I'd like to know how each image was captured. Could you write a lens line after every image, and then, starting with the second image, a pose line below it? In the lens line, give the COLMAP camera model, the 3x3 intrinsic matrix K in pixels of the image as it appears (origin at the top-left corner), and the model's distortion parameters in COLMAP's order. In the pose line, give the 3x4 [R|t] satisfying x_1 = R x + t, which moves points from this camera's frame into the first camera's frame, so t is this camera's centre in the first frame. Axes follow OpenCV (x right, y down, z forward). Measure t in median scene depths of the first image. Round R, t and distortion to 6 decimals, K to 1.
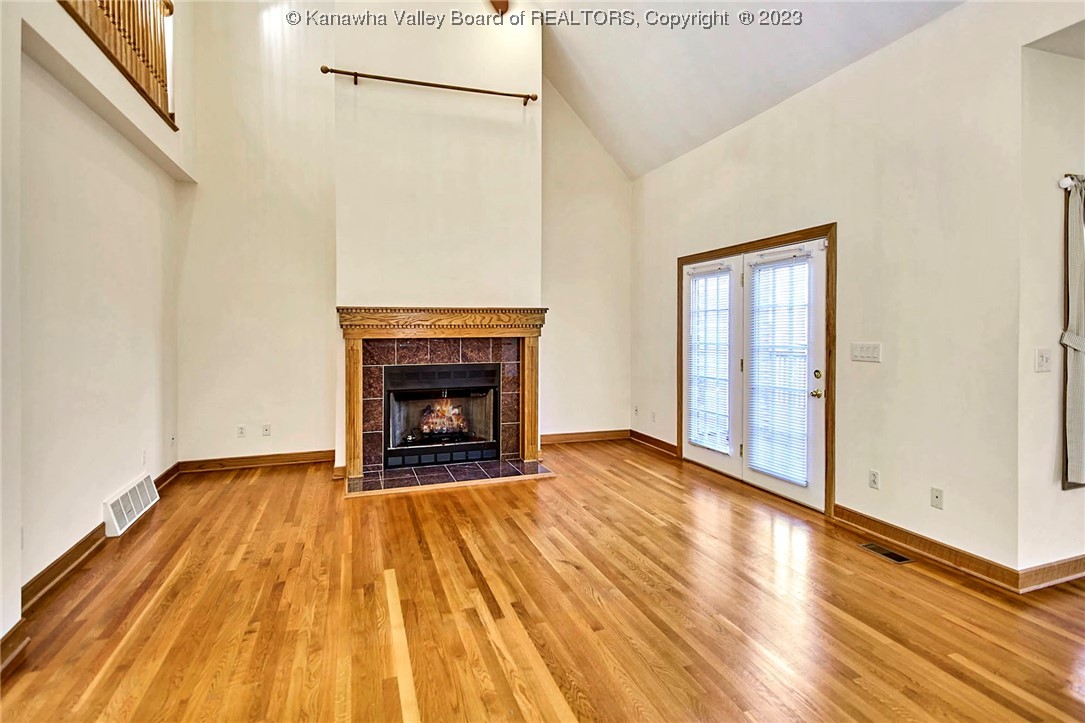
lens RADIAL K [[553.5, 0, 541.7], [0, 553.5, 327.2], [0, 0, 1]] dist [0.013392, 0.000051]
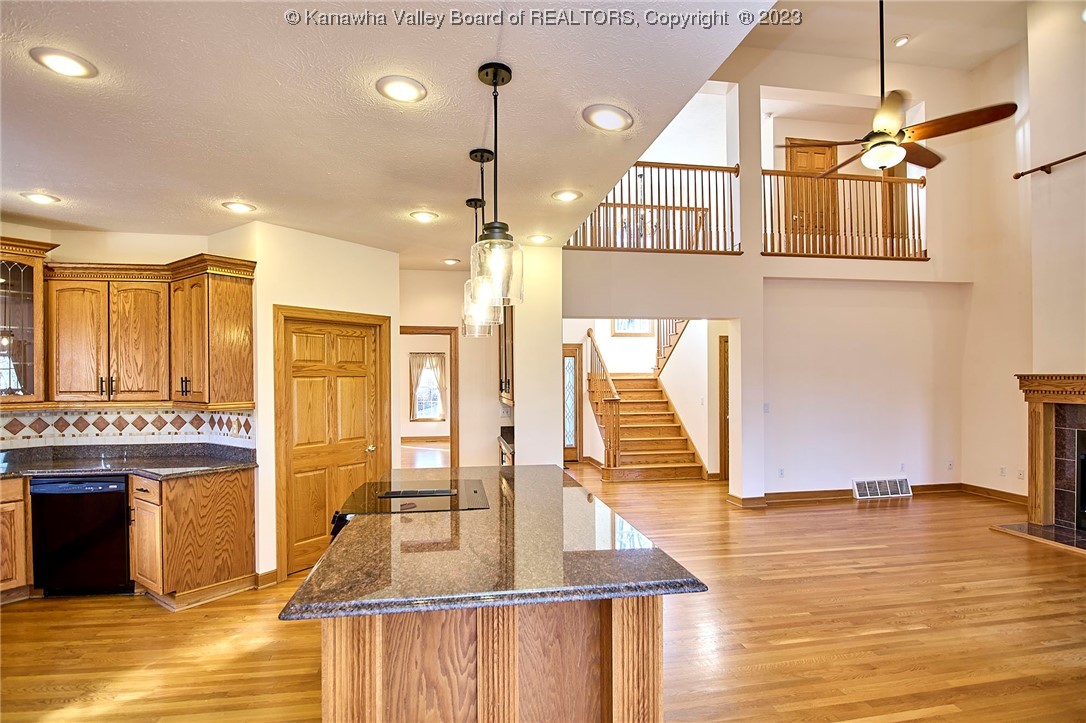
lens RADIAL K [[525.8, 0, 539.2], [0, 525.8, 379.7], [0, 0, 1]] dist [-0.001106, -0.000223]
pose [[-0.153116, 0.012875, -0.988124, 1.174461], [0.001106, 0.999917, 0.012857, -0.053650], [0.988208, 0.000876, -0.153118, 0.207342]]
